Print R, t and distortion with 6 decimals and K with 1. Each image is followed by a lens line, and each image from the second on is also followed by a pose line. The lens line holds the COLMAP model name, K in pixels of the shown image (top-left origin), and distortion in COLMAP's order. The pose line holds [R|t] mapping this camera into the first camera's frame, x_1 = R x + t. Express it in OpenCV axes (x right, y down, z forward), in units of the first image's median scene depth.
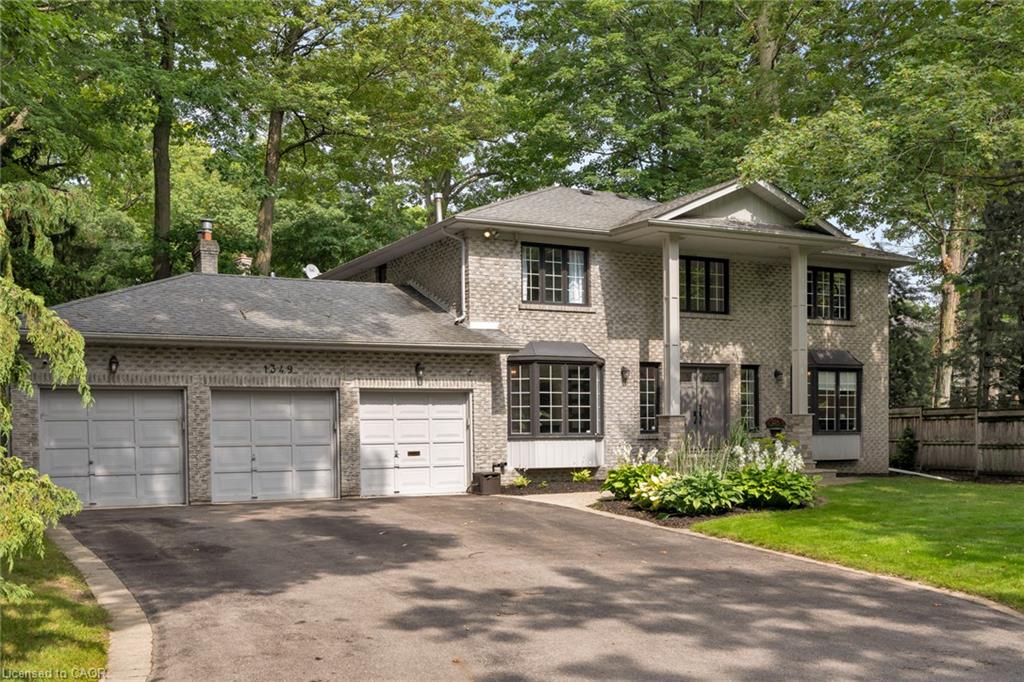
lens RADIAL K [[1033.0, 0, 511.8], [0, 1033.0, 344.9], [0, 0, 1]] dist [0.013732, 0.000000]
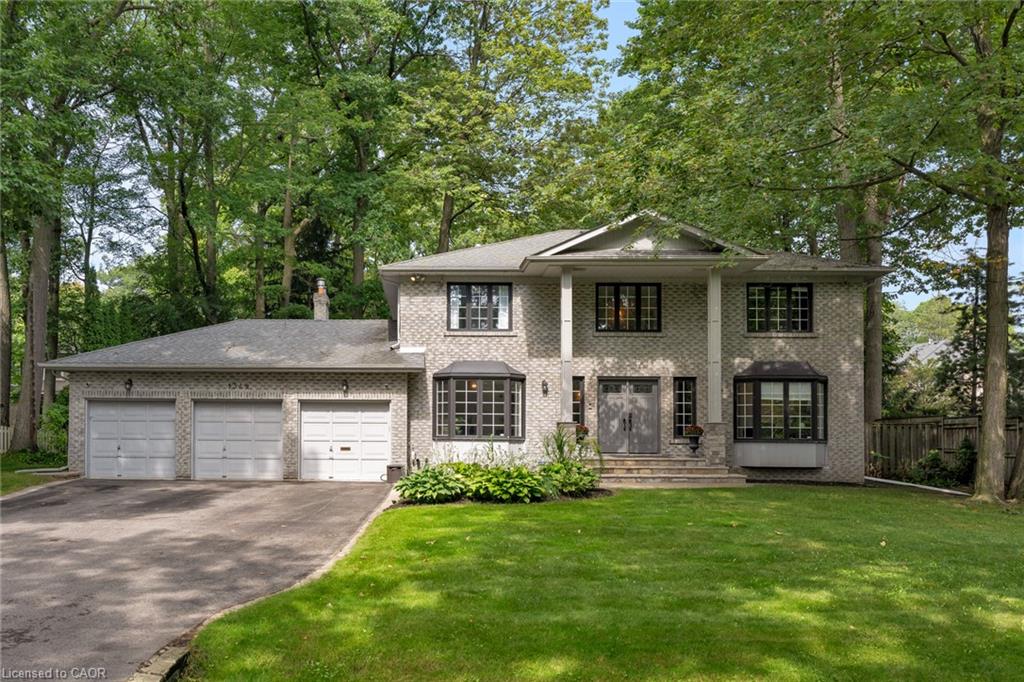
lens RADIAL K [[863.0, 0, 511.6], [0, 863.0, 337.9], [0, 0, 1]] dist [0.008881, 0.002533]
pose [[0.873994, -0.037771, -0.484466, 0.569886], [0.023306, 0.999085, -0.035848, 0.007010], [0.485377, 0.020040, 0.874075, 0.120065]]
